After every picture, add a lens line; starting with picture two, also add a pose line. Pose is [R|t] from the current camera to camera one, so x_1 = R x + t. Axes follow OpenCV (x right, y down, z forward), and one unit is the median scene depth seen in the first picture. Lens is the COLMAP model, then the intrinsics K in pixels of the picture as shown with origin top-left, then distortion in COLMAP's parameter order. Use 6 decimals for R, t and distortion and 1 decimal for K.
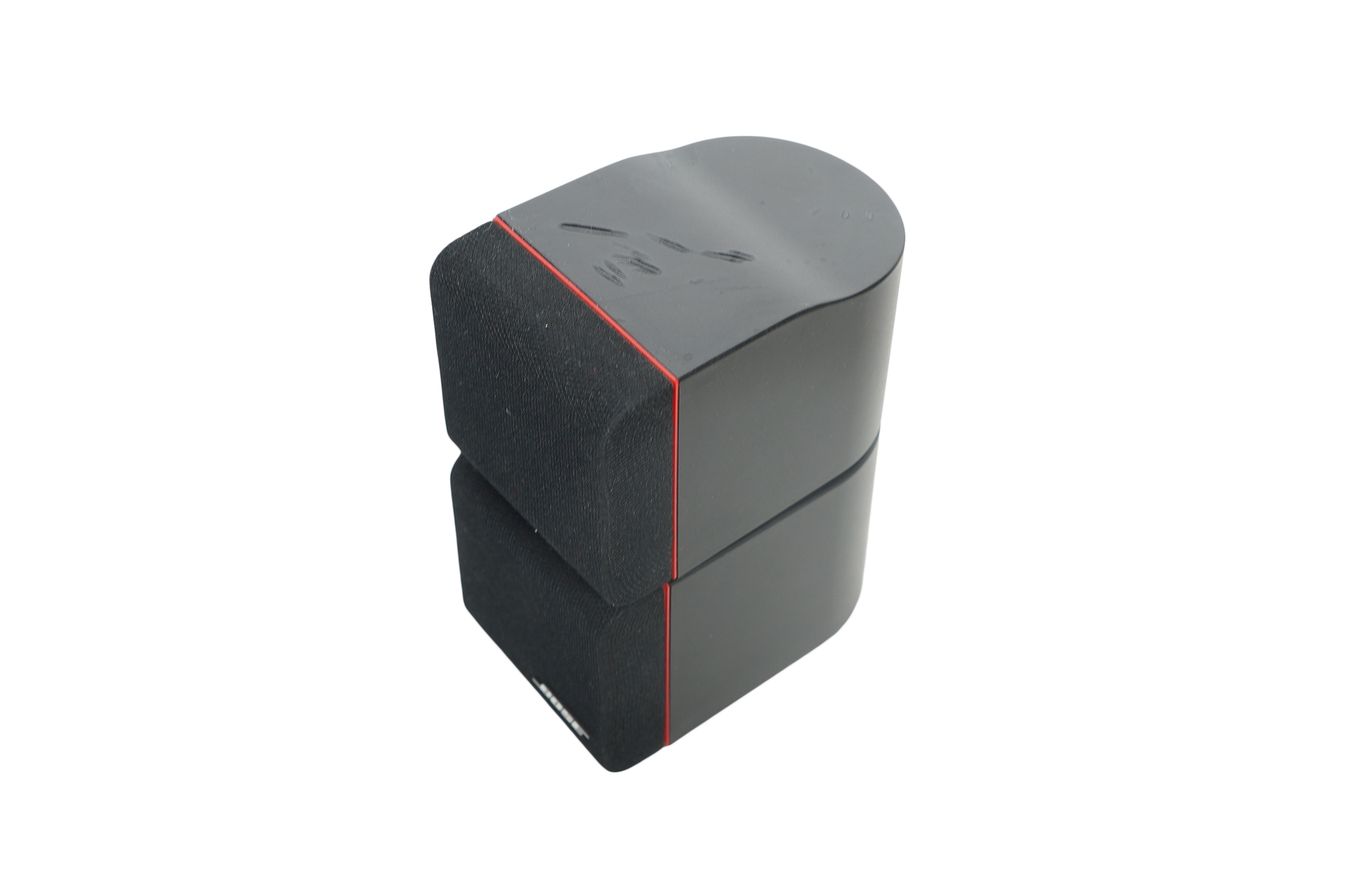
lens RADIAL K [[2157.2, 0, 674.5], [0, 2157.2, 447.5], [0, 0, 1]] dist [0.160237, 0.046427]
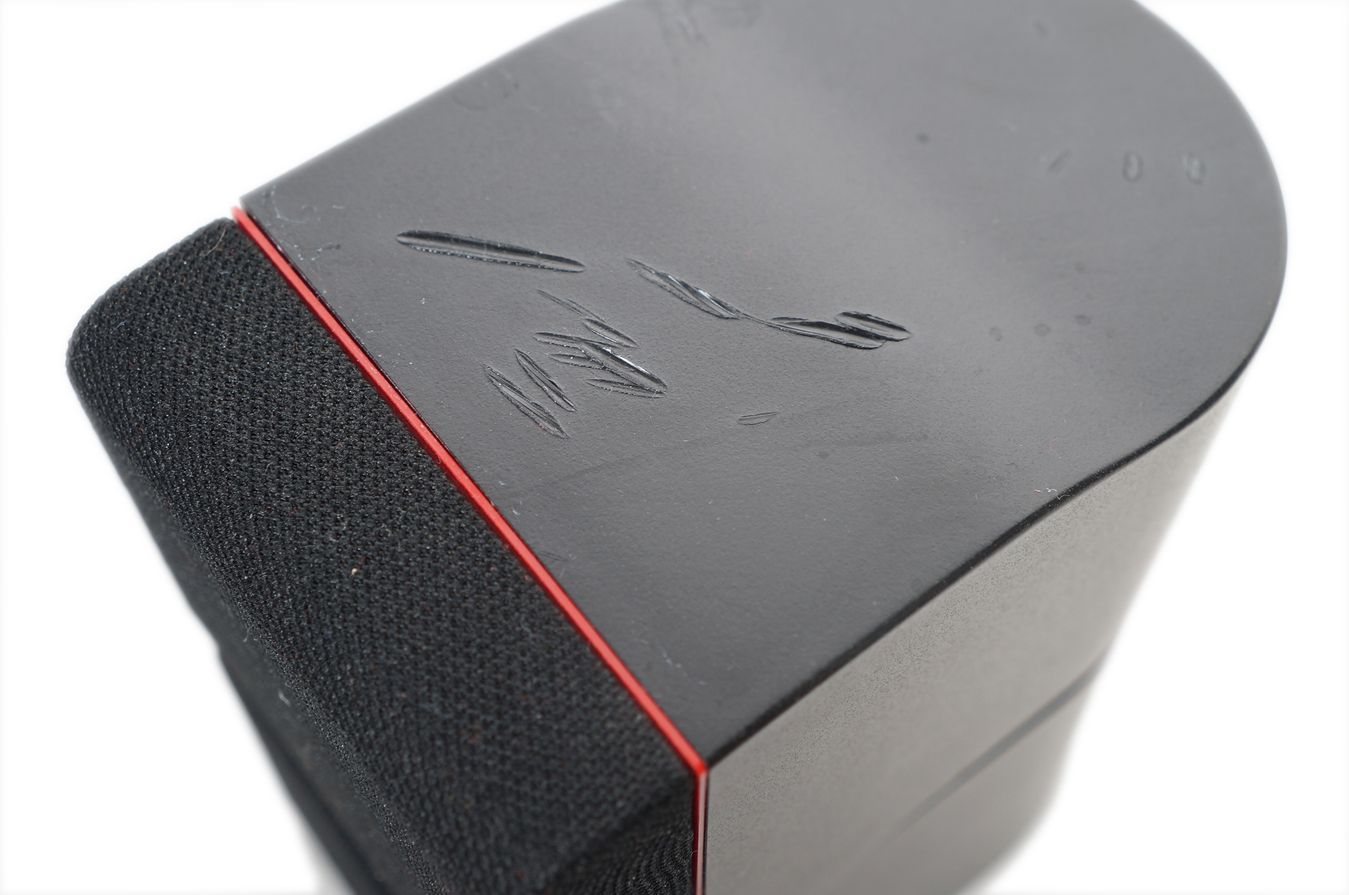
lens RADIAL K [[2157.2, 0, 674.5], [0, 2157.2, 447.5], [0, 0, 1]] dist [0.160237, 0.046427]
pose [[0.999856, 0.005667, -0.016016, 0.001741], [-0.001349, 0.966231, 0.257674, -0.166144], [0.016935, -0.257616, 0.966099, 0.619014]]
